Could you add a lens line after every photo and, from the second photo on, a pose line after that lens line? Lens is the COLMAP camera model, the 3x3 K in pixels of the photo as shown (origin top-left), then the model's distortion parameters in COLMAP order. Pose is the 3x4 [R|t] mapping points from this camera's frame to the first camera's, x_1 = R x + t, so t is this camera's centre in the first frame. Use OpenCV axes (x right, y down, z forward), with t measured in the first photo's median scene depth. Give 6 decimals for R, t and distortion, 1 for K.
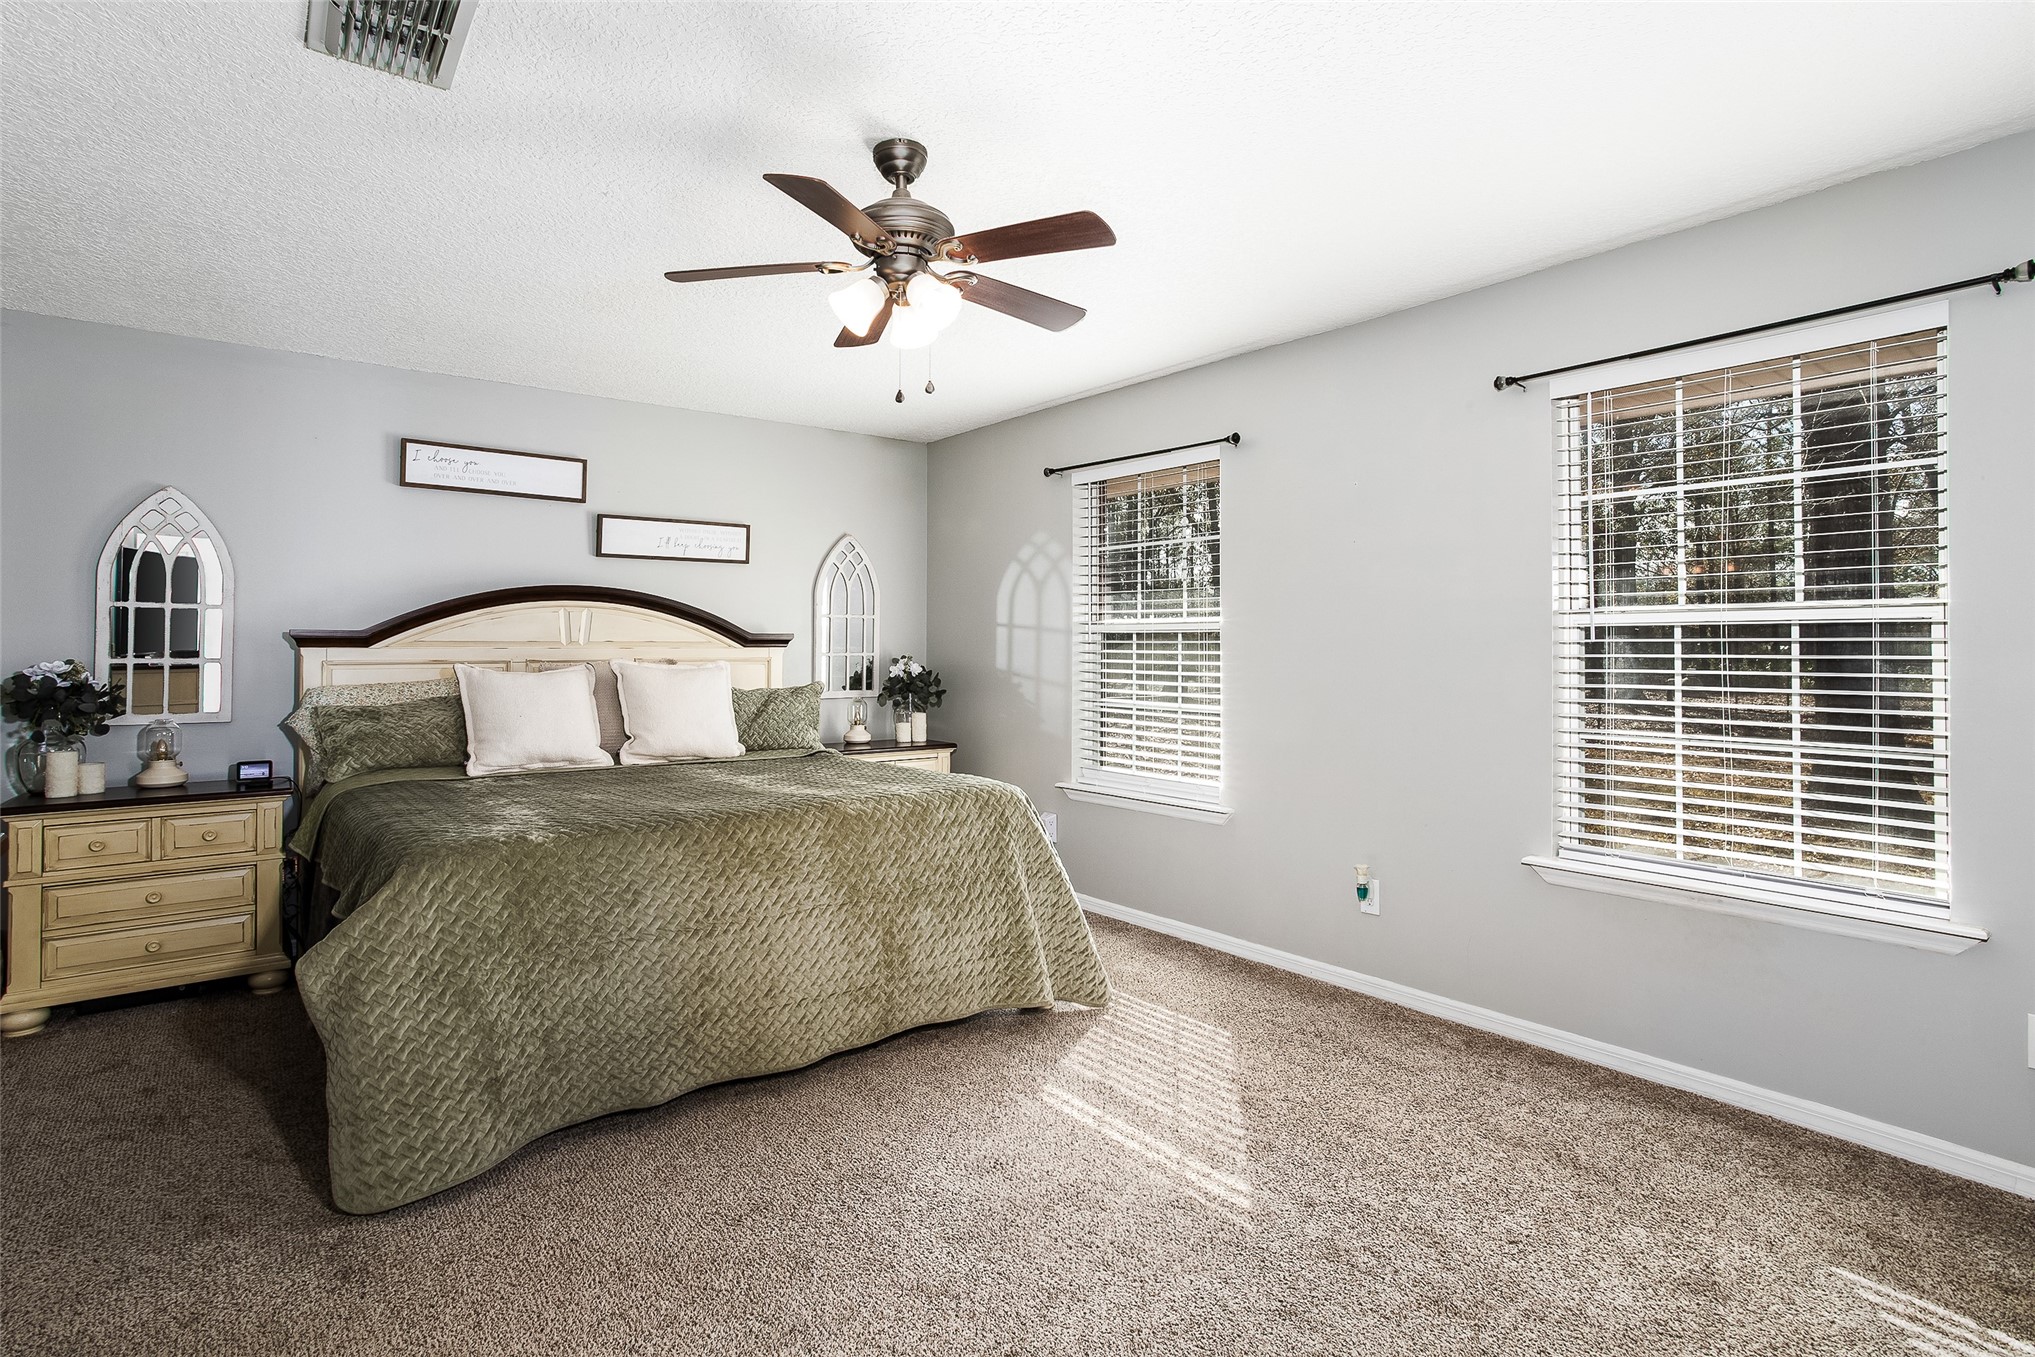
lens RADIAL K [[1002.6, 0, 1008.2], [0, 1002.6, 614.3], [0, 0, 1]] dist [-0.042398, 0.024215]
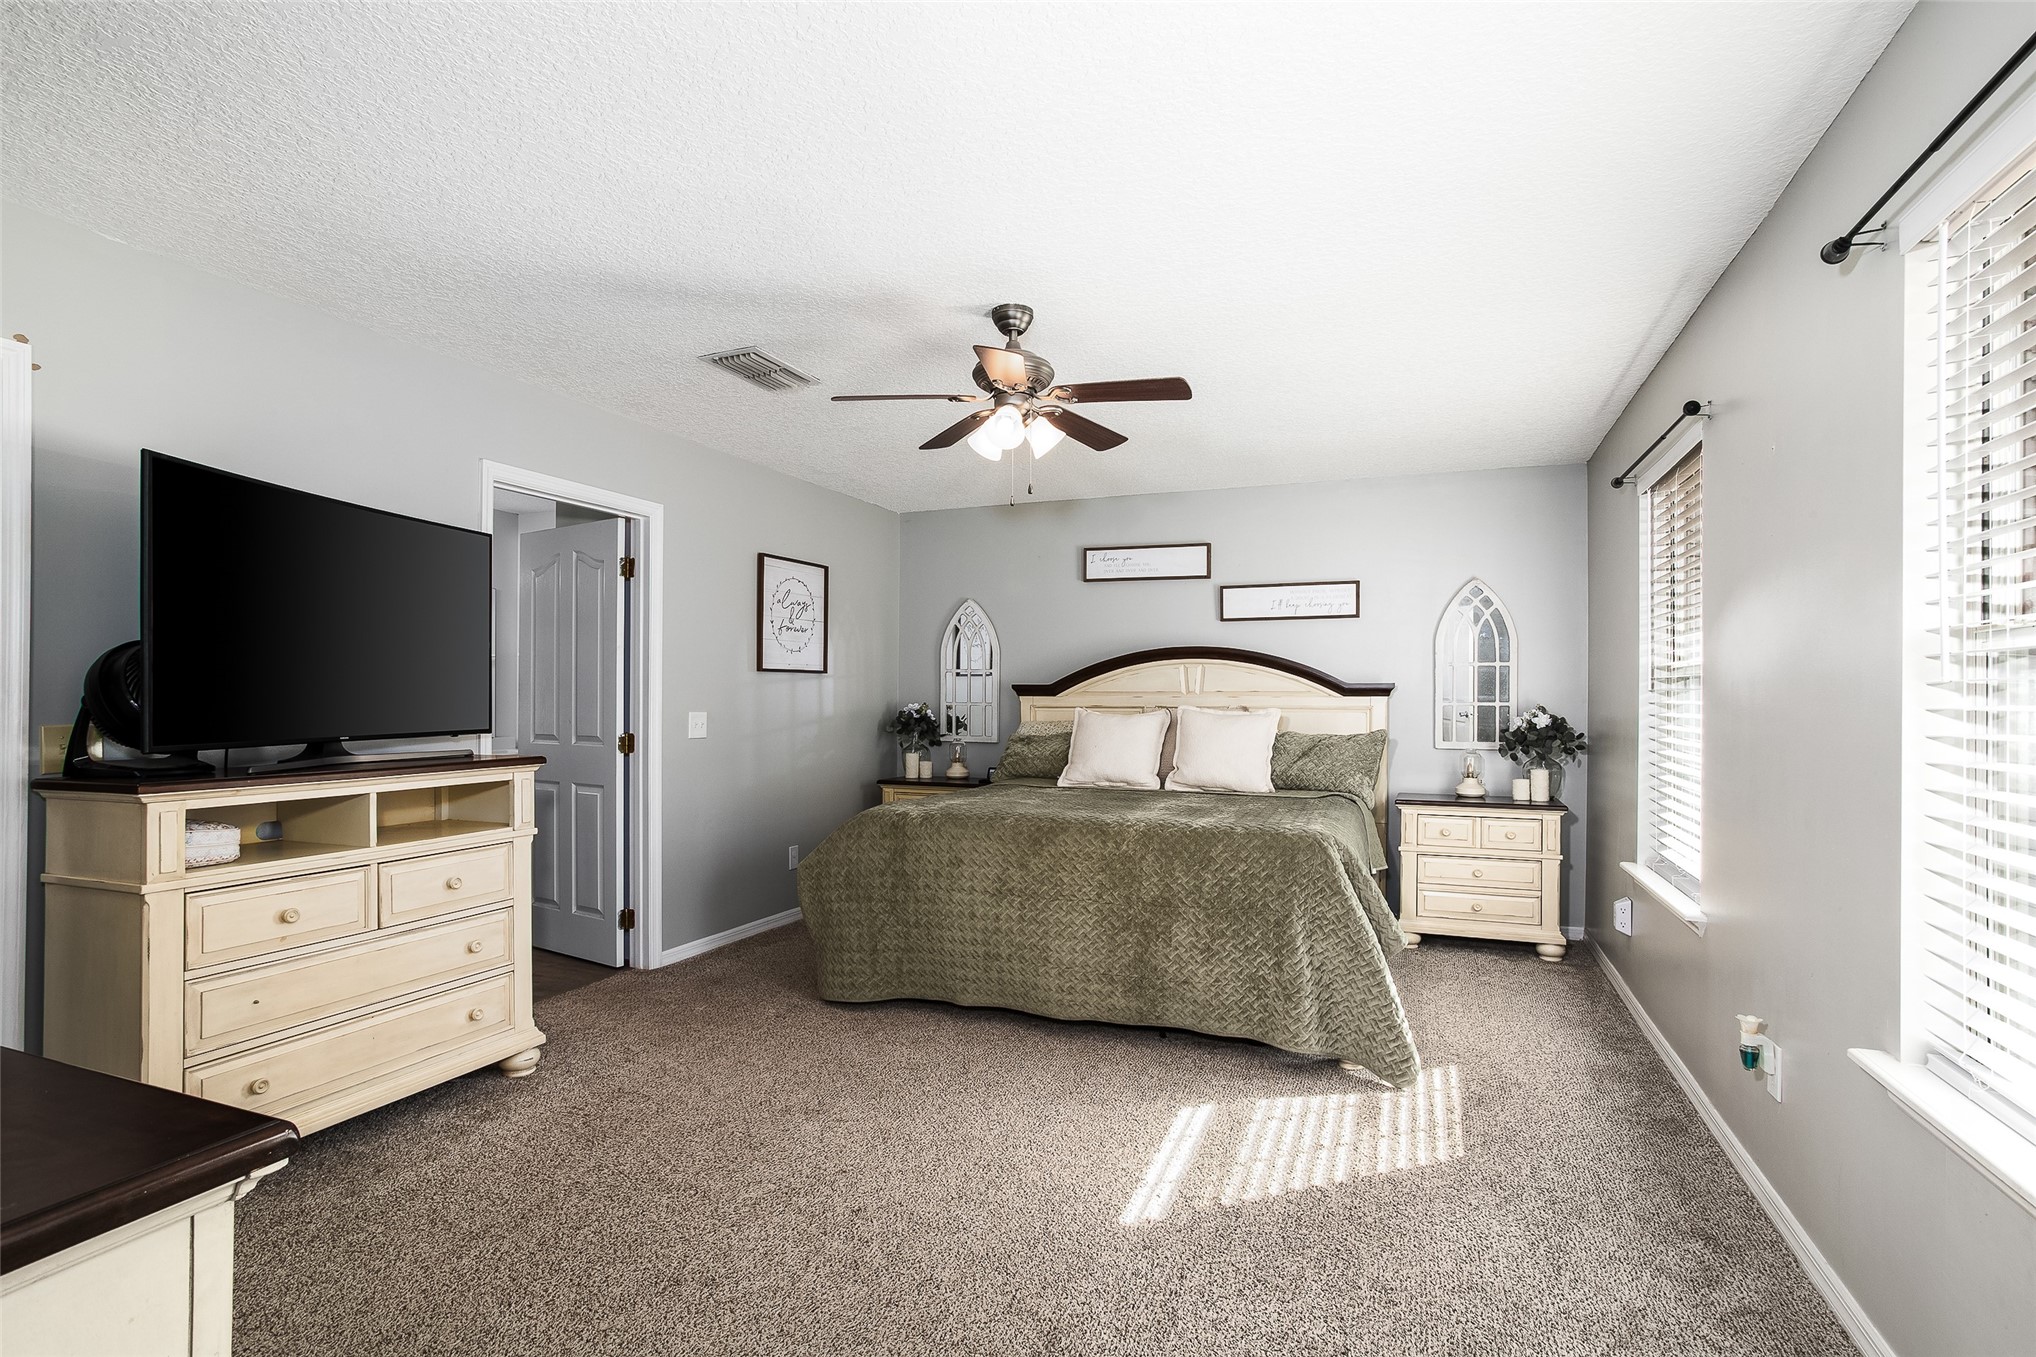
lens RADIAL K [[978.7, 0, 1002.4], [0, 978.7, 662.8], [0, 0, 1]] dist [-0.045617, 0.021042]
pose [[0.508593, -0.026601, -0.860596, 0.575646], [0.025531, 0.999549, -0.015807, 0.005581], [0.860628, -0.013933, 0.509043, 0.198149]]
